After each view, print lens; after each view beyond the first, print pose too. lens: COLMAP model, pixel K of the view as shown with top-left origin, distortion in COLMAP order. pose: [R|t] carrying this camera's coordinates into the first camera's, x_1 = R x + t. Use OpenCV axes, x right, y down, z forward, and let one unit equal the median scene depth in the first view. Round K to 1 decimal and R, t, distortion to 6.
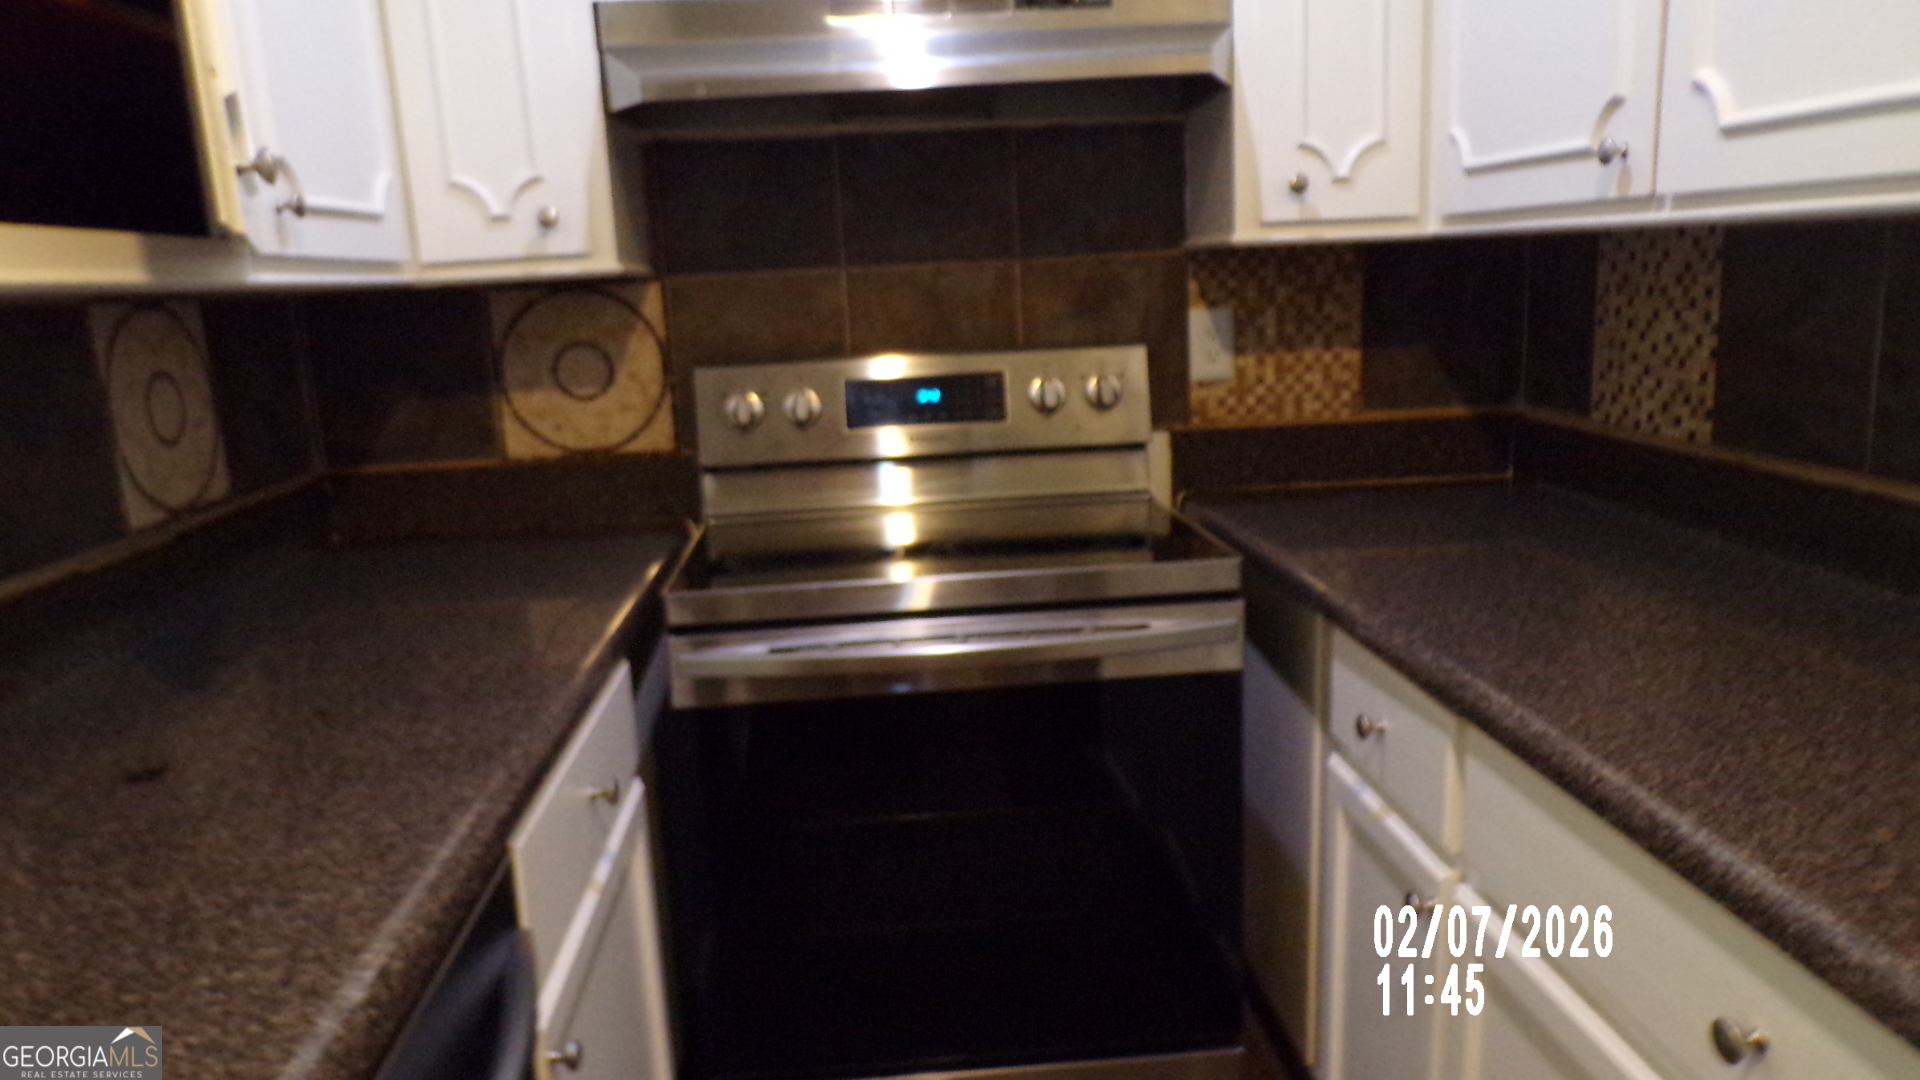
lens RADIAL K [[1351.8, 0, 1007.5], [0, 1351.8, 564.5], [0, 0, 1]] dist [-0.007395, 0.008962]
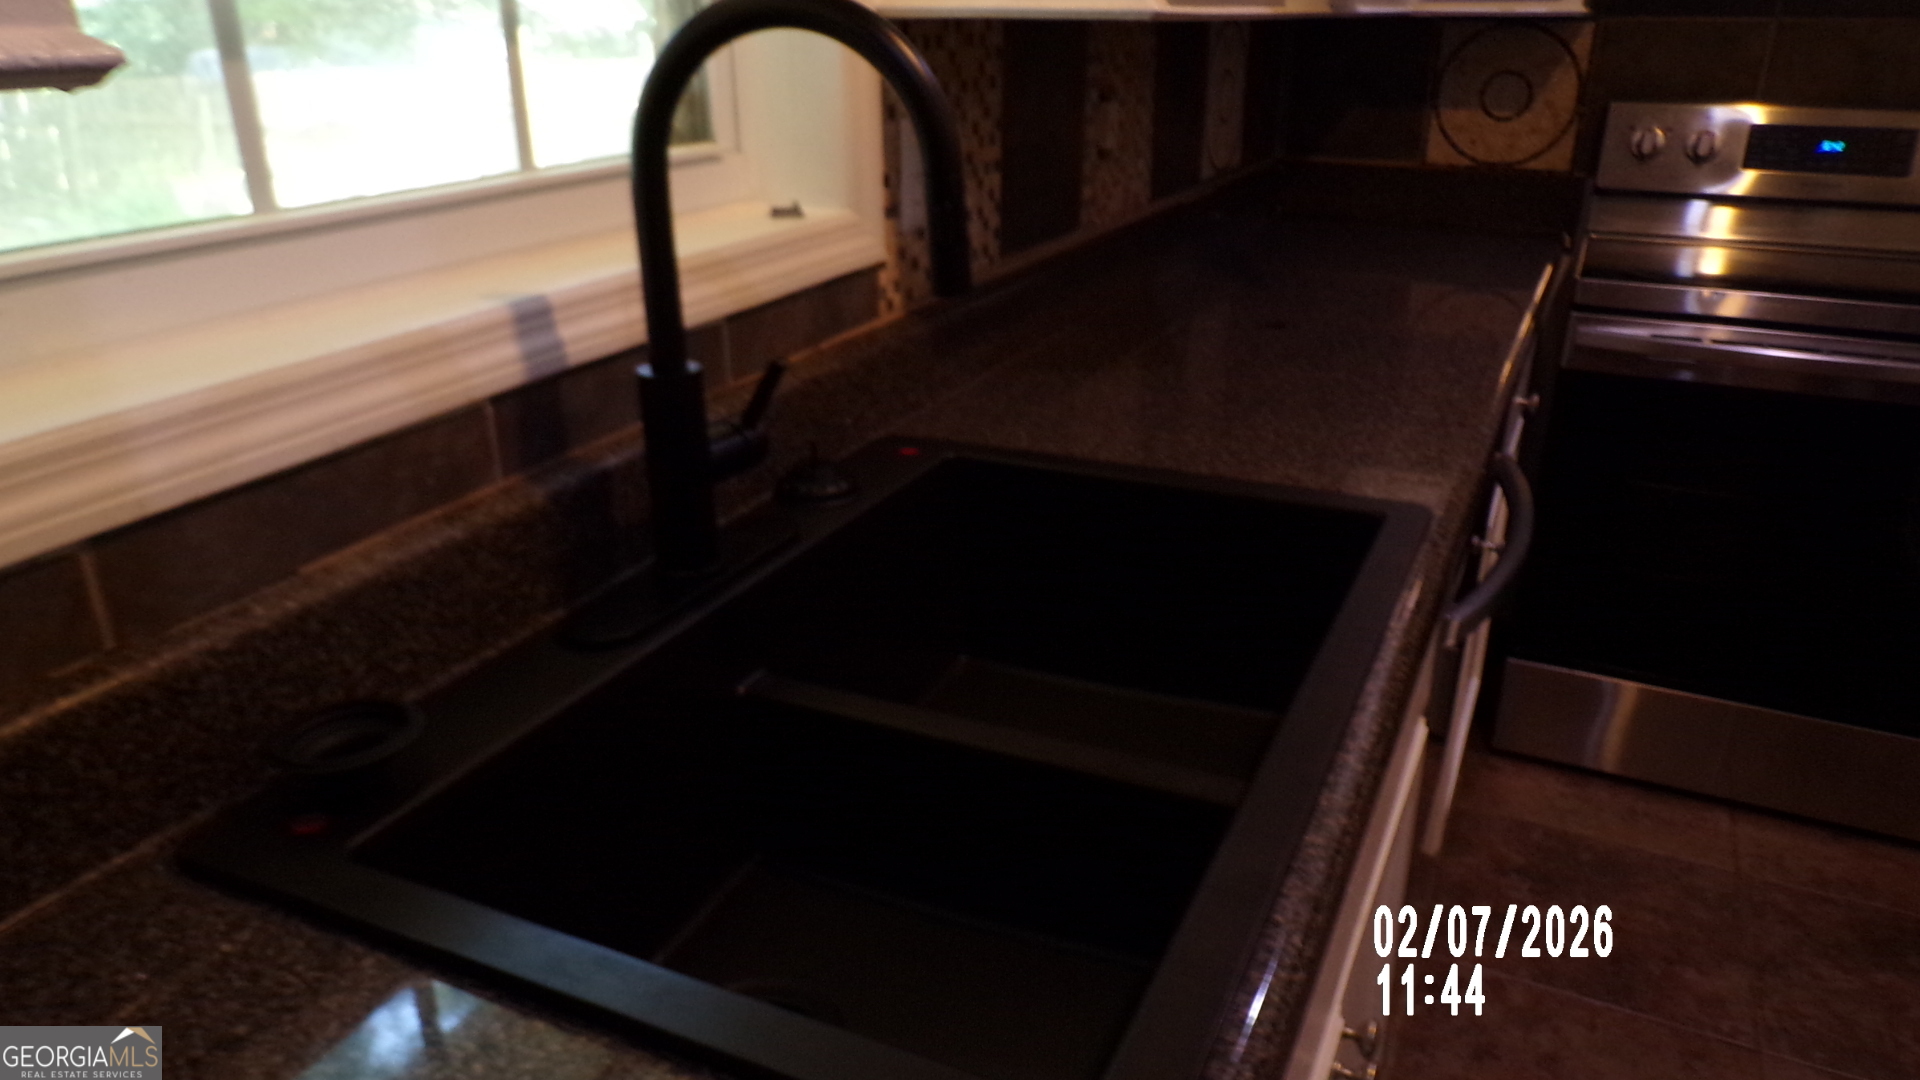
lens RADIAL K [[1351.8, 0, 954.2], [0, 1351.8, 556.4], [0, 0, 1]] dist [-0.007395, 0.008962]
pose [[0.845799, 0.247047, -0.472854, -0.059157], [-0.156566, 0.962237, 0.222680, 0.062560], [0.510011, -0.114310, 0.852539, -0.333435]]
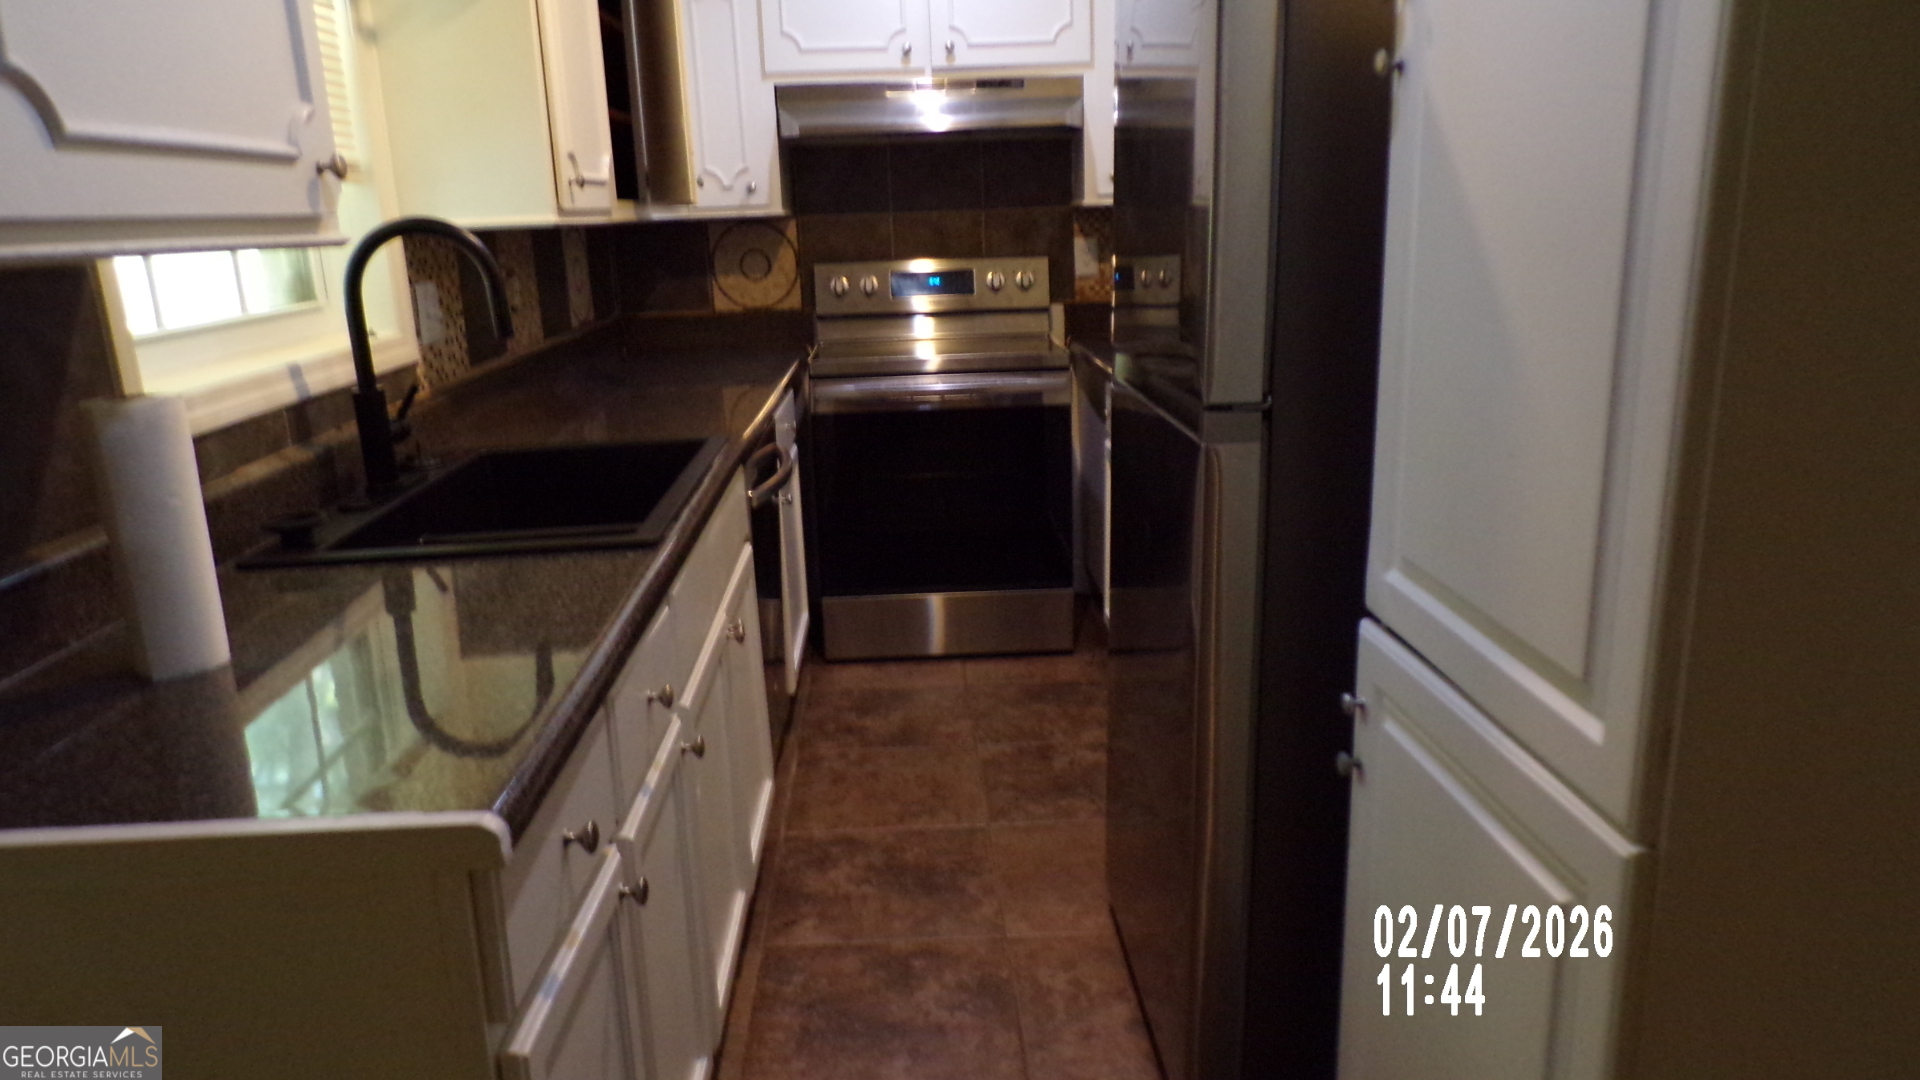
lens RADIAL K [[1351.8, 0, 976.8], [0, 1351.8, 552.1], [0, 0, 1]] dist [-0.007395, 0.008962]
pose [[0.998034, 0.028732, -0.055700, 0.117987], [-0.026556, 0.998870, 0.039414, 0.179714], [0.056770, -0.037857, 0.997669, -0.913161]]
